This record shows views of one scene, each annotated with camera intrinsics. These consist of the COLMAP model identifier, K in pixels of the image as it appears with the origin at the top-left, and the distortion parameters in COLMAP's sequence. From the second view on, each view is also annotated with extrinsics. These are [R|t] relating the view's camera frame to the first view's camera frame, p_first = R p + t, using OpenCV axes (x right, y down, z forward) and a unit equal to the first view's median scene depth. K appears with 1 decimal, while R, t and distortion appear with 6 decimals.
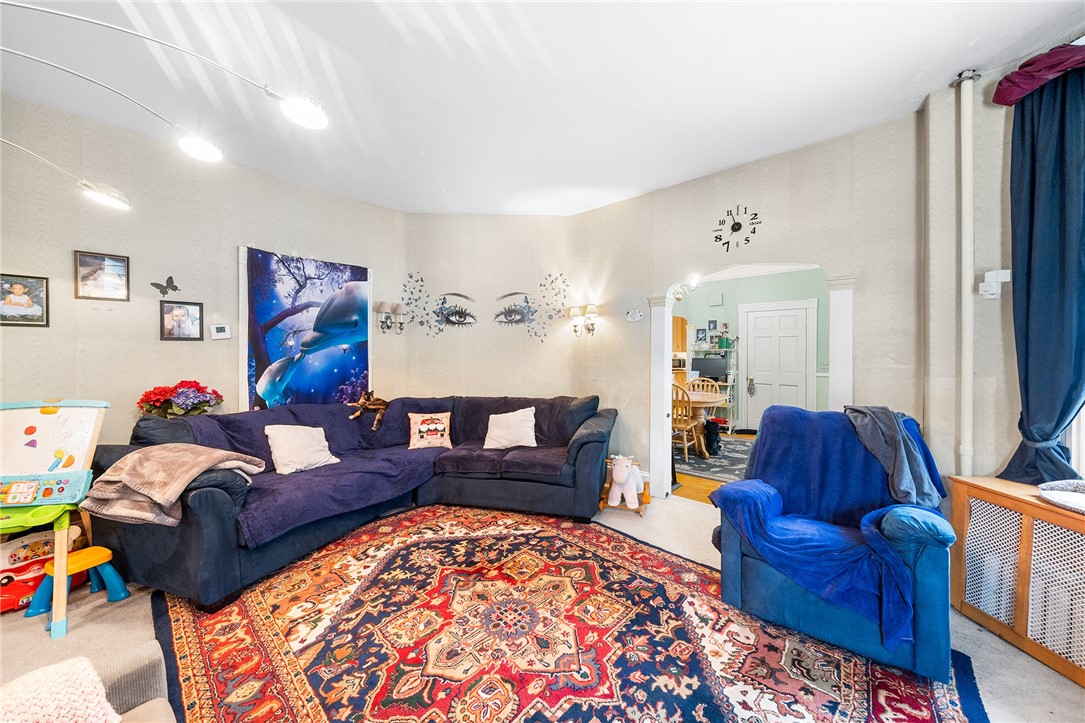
lens RADIAL K [[377.2, 0, 532.5], [0, 377.2, 351.4], [0, 0, 1]] dist [-0.001567, -0.000072]
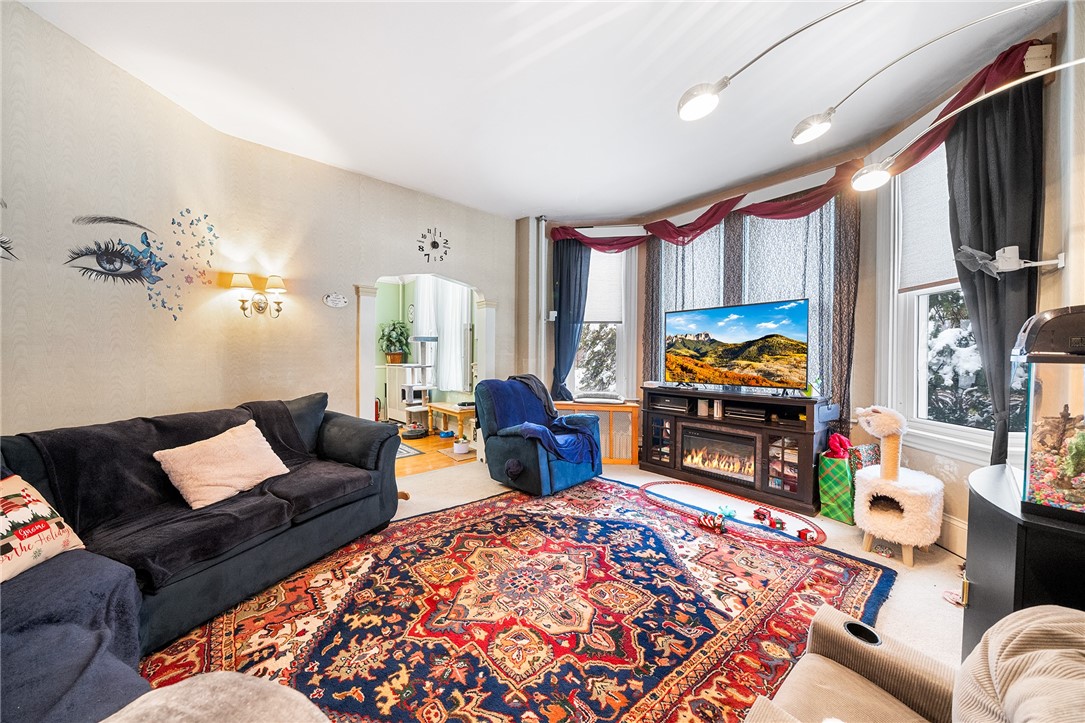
lens RADIAL K [[374.7, 0, 537.2], [0, 374.7, 361.4], [0, 0, 1]] dist [-0.001566, -0.000170]
pose [[0.129716, -0.012780, 0.991469, -0.879984], [-0.007715, 0.999874, 0.013898, 0.051435], [-0.991521, -0.009452, 0.129601, 0.663036]]
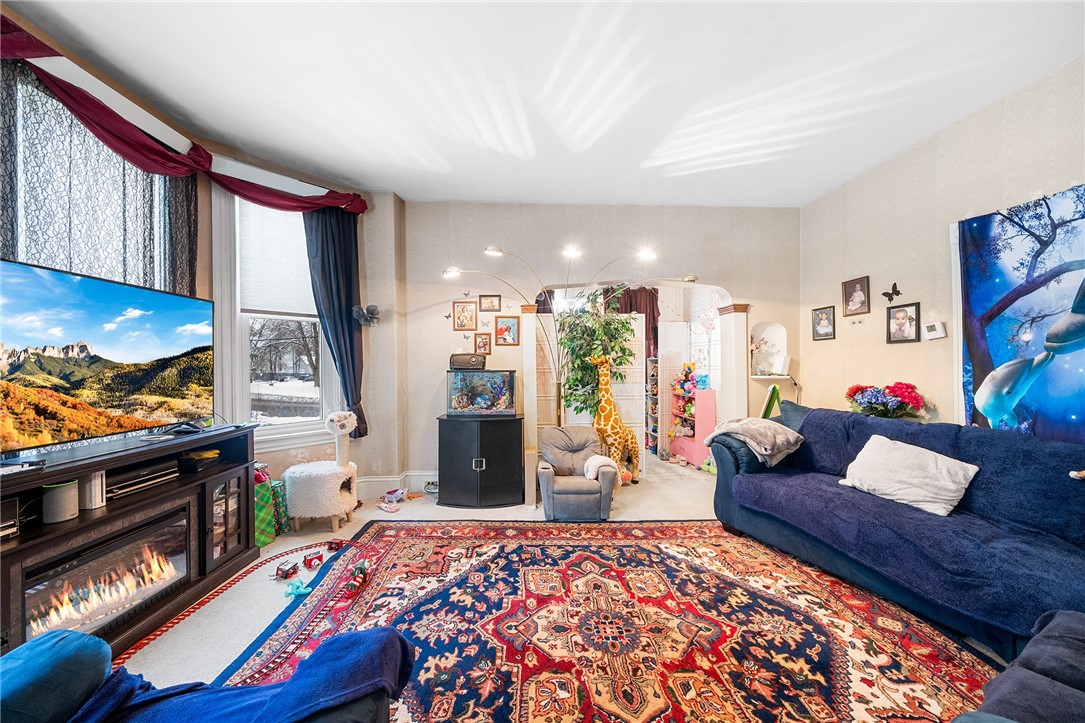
lens RADIAL K [[374.7, 0, 537.2], [0, 374.7, 361.4], [0, 0, 1]] dist [-0.001566, -0.000170]
pose [[-0.705247, 0.000405, -0.708962, 0.592550], [0.009323, 0.999919, -0.008702, 0.025046], [0.708901, -0.012747, -0.705193, 1.238842]]
